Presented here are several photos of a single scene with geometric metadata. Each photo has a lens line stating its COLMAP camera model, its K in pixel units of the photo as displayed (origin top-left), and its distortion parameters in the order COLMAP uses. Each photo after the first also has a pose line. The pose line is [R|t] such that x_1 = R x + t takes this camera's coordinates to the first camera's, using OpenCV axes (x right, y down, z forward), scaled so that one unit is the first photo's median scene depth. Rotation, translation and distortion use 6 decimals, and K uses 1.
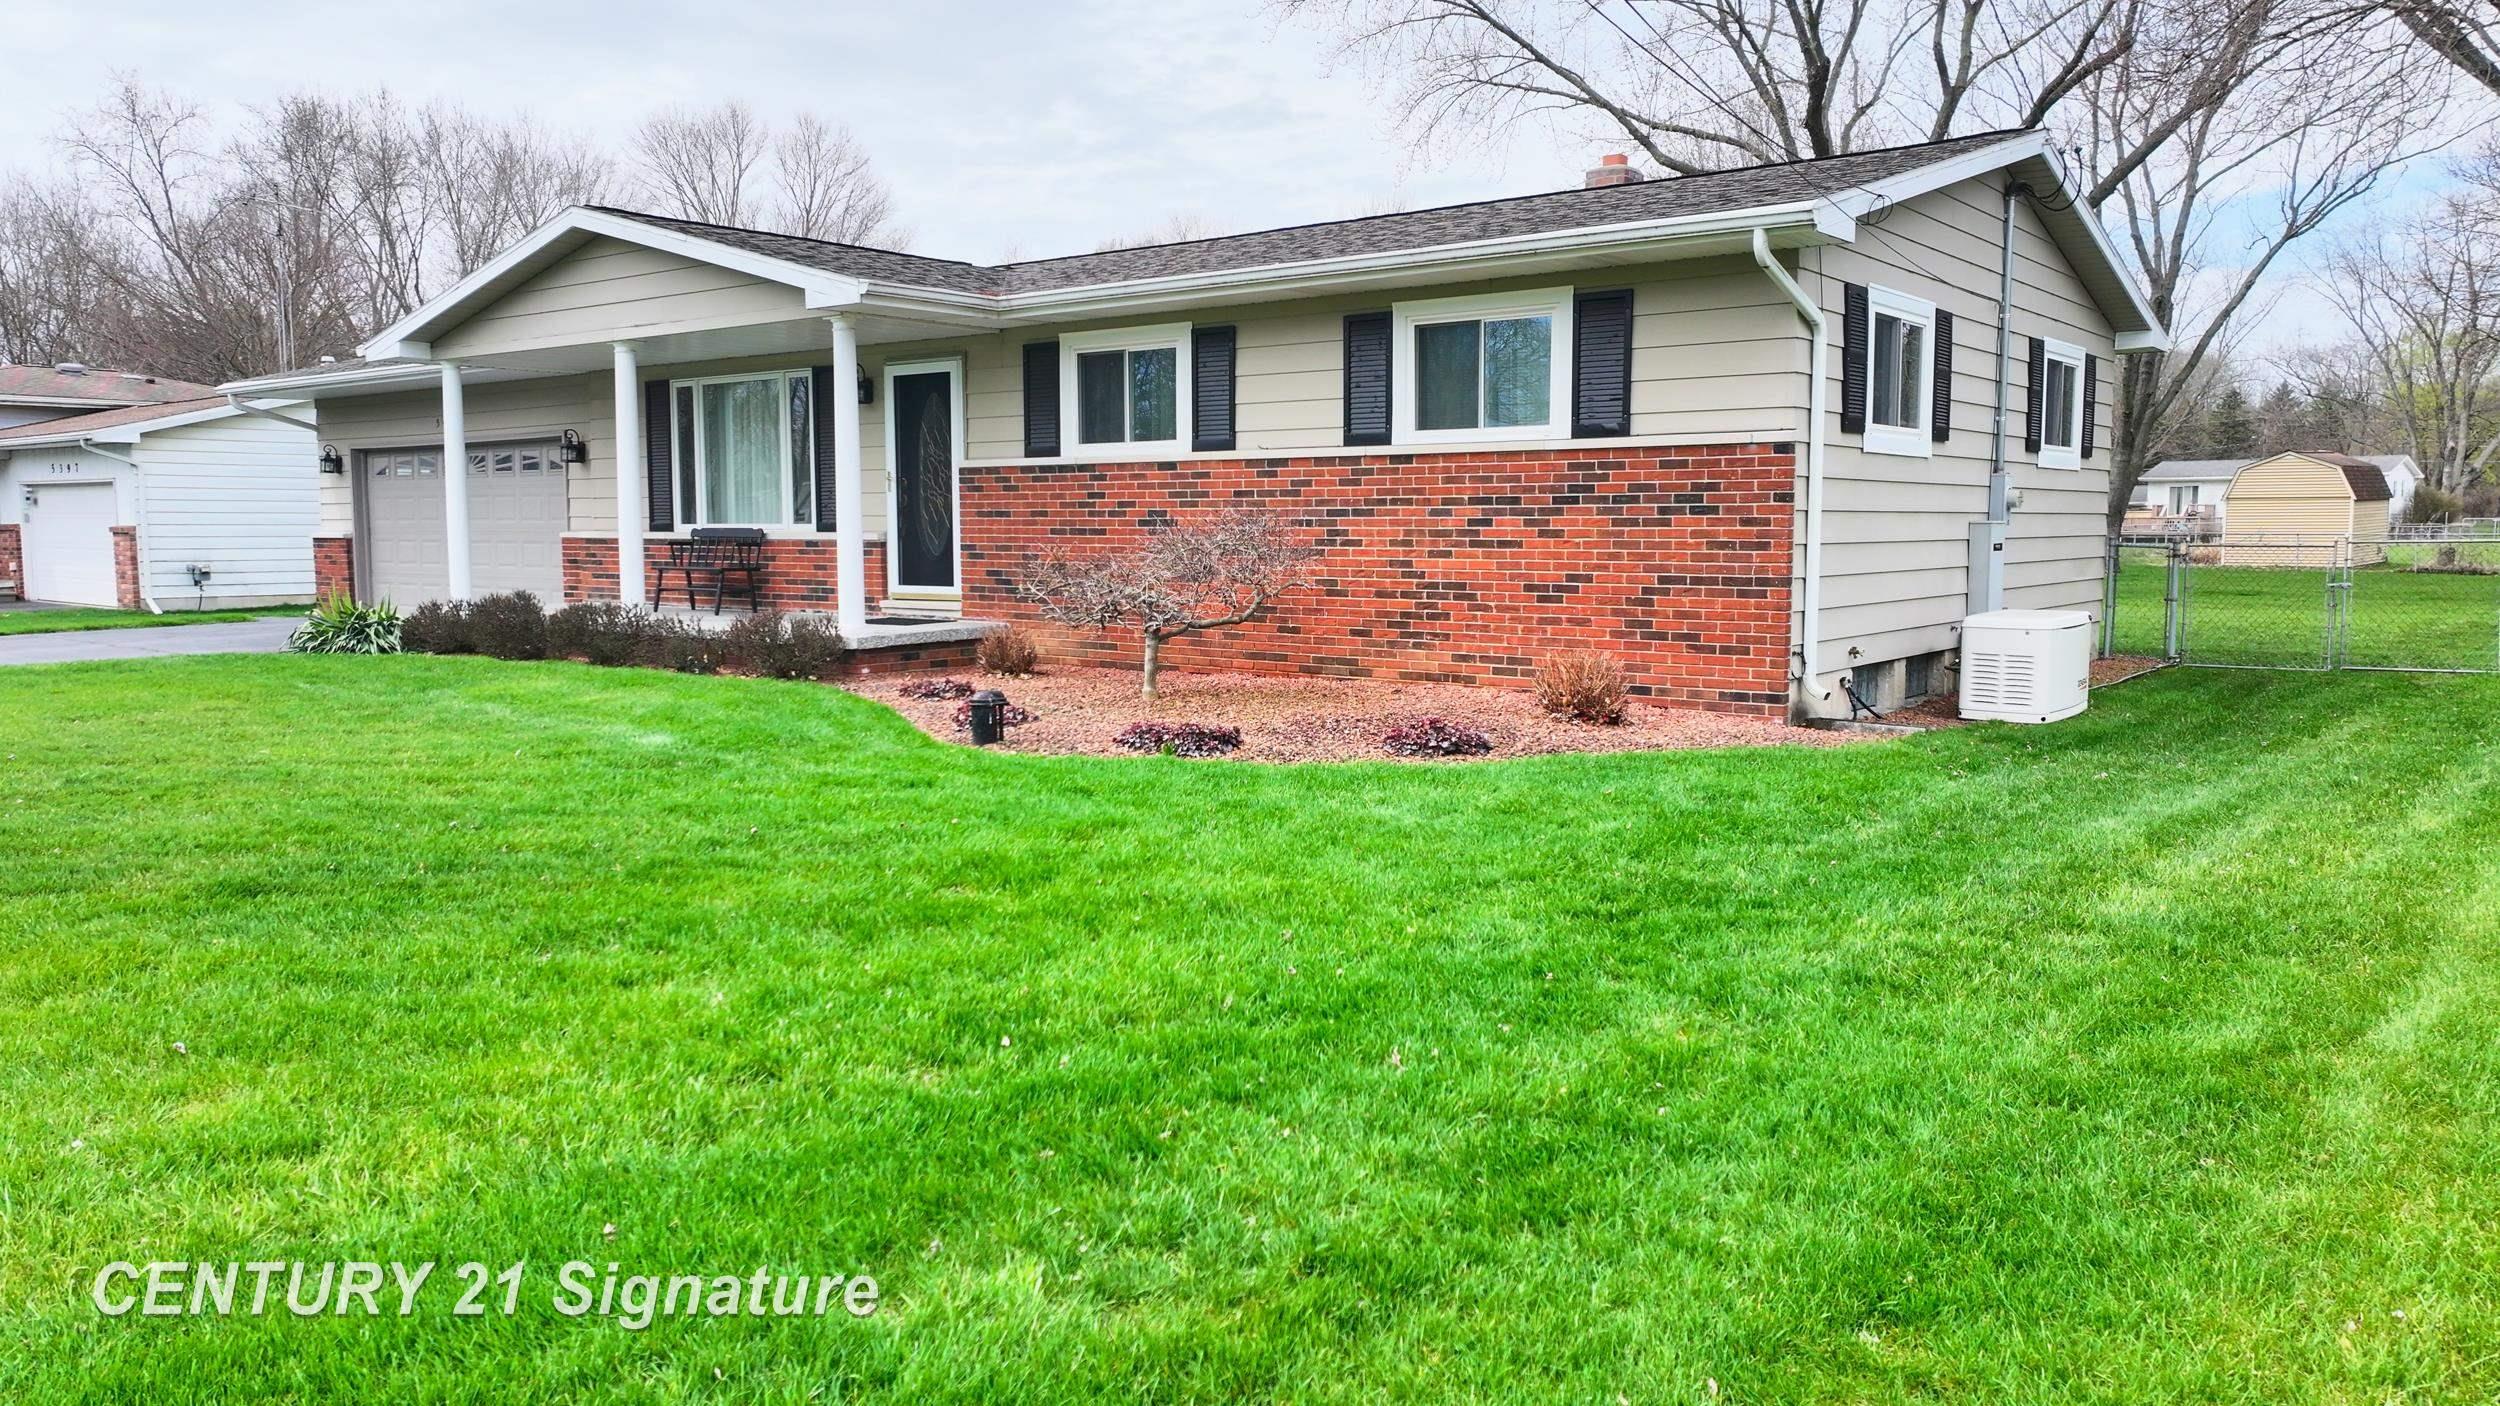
lens RADIAL K [[1753.3, 0, 1246.4], [0, 1753.3, 694.2], [0, 0, 1]] dist [0.005555, 0.007534]
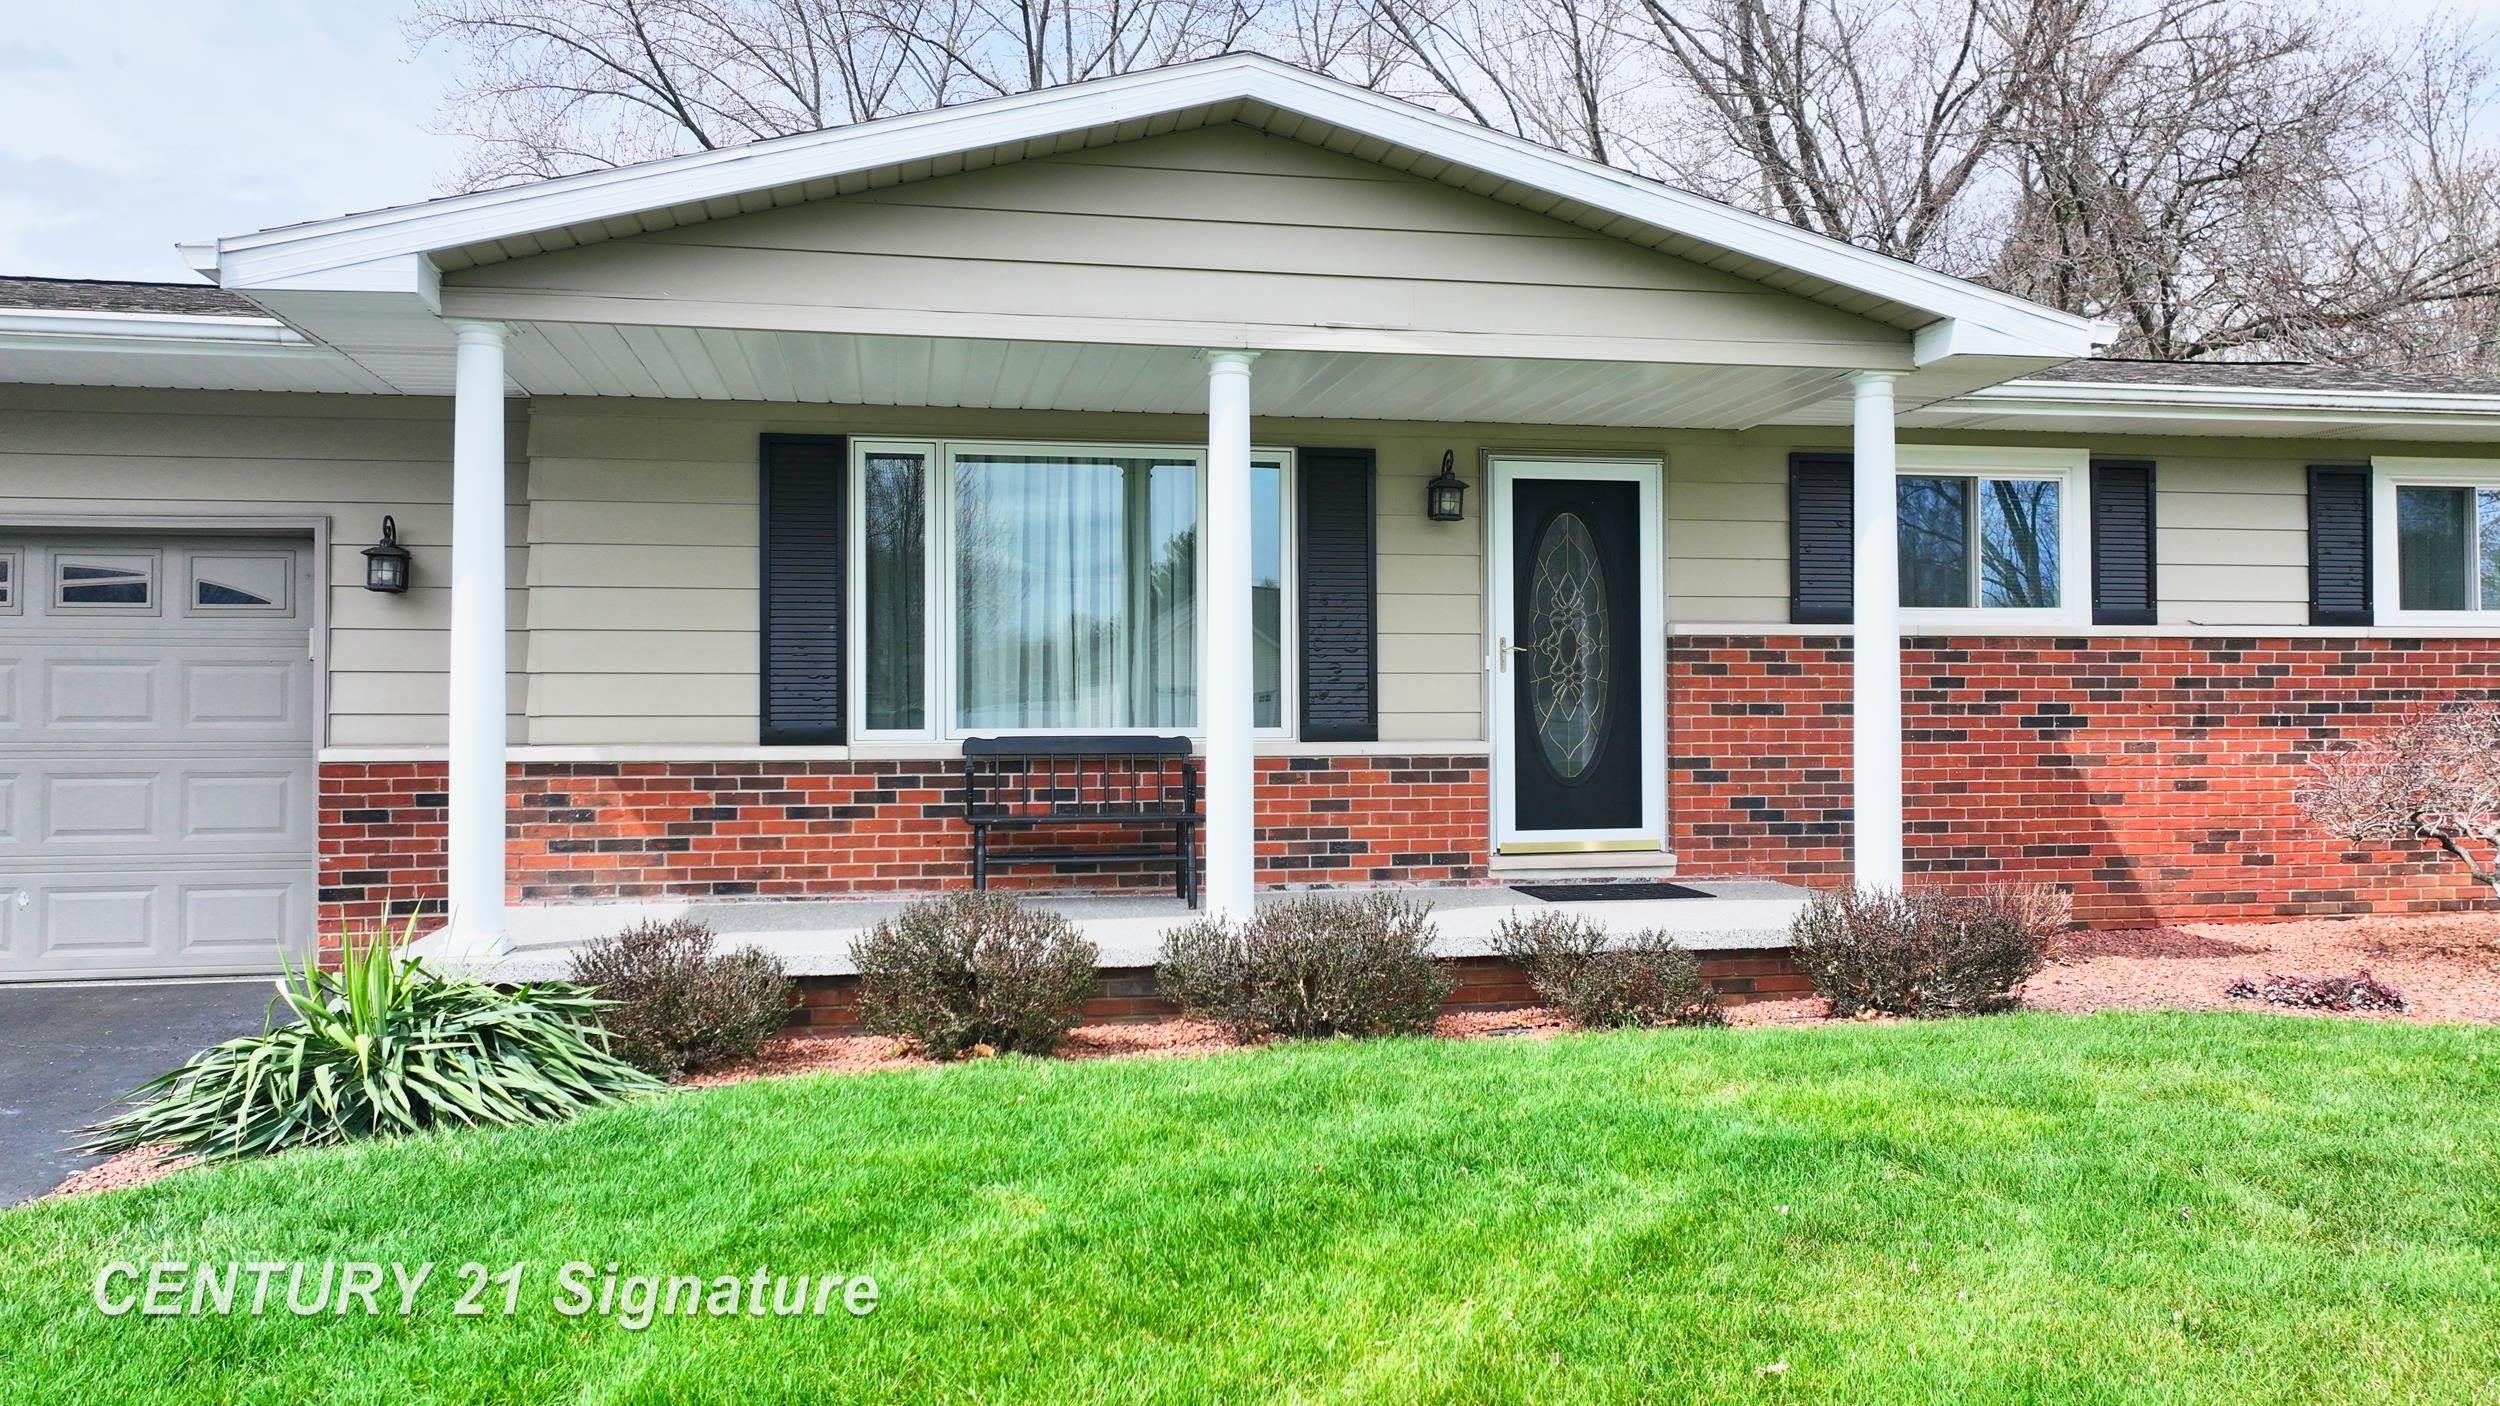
lens RADIAL K [[1753.3, 0, 1232.7], [0, 1753.3, 688.7], [0, 0, 1]] dist [0.005555, 0.007534]
pose [[0.659014, 0.009329, 0.752073, -0.809194], [0.075798, 0.994009, -0.078748, -0.080839], [-0.748302, 0.108901, 0.654358, 0.787663]]
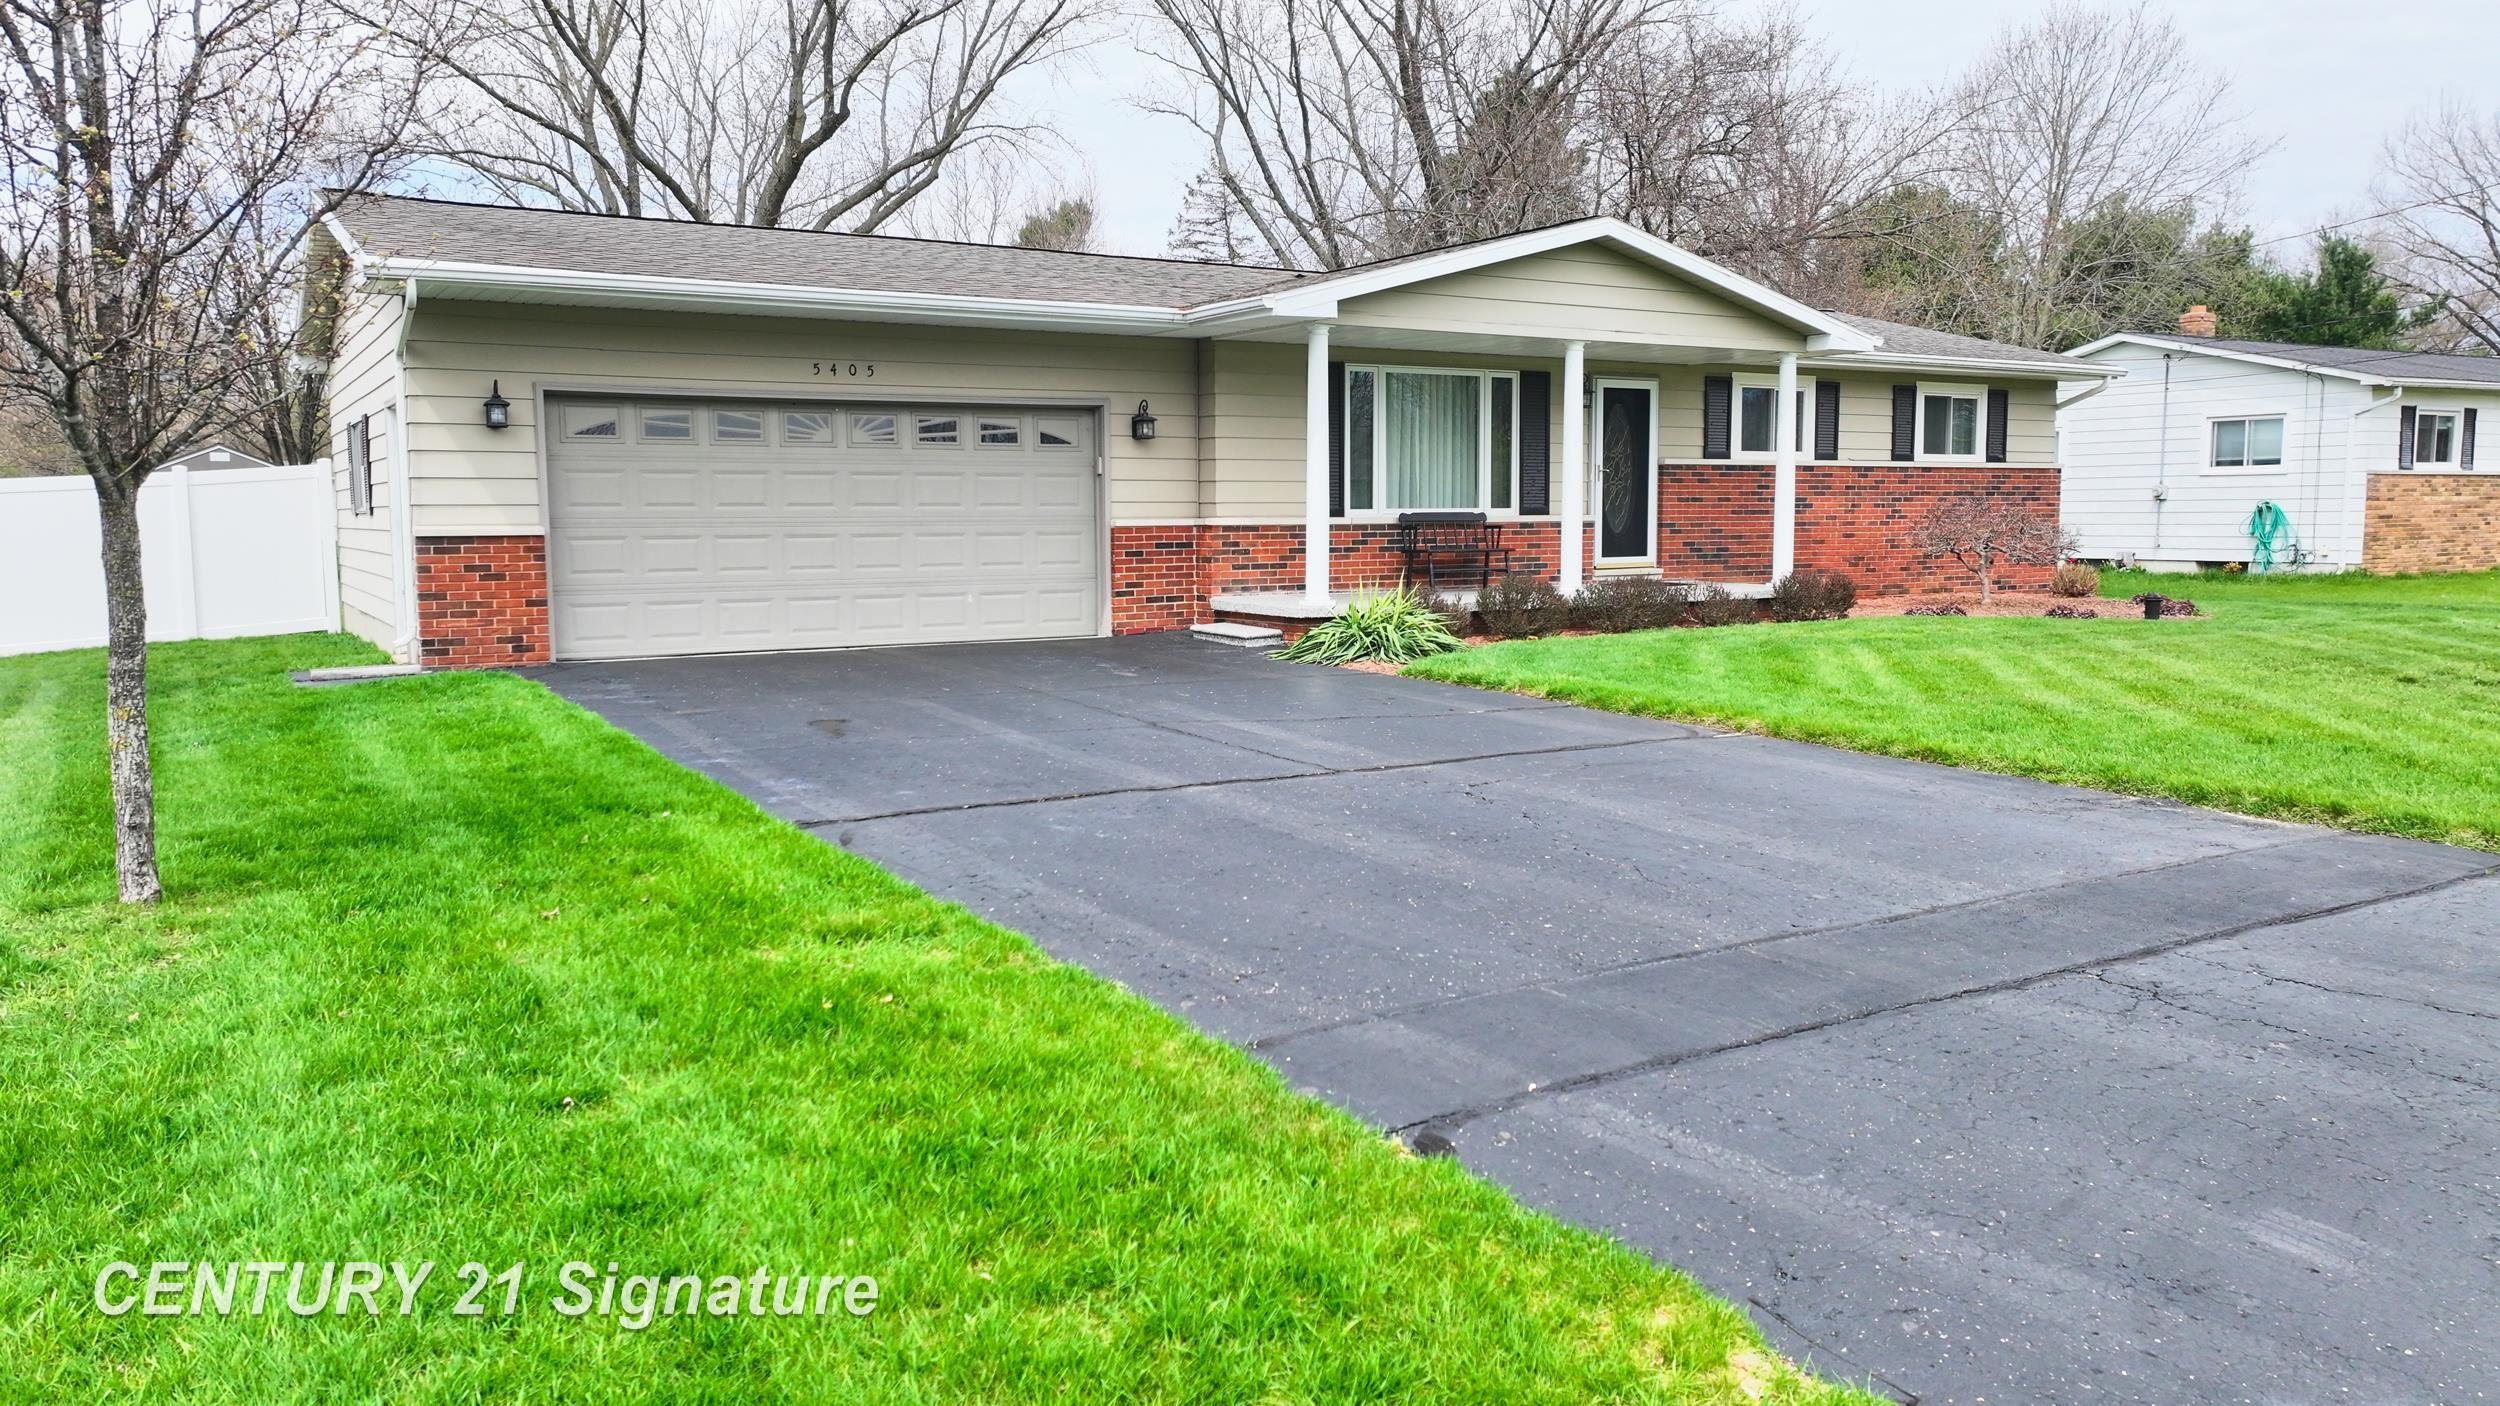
lens RADIAL K [[1753.3, 0, 1263.5], [0, 1753.3, 707.6], [0, 0, 1]] dist [0.005555, 0.007534]
pose [[0.344002, -0.099993, 0.933629, -1.662223], [0.101269, 0.992465, 0.068981, -0.076652], [-0.933492, 0.070818, 0.351536, 0.918764]]
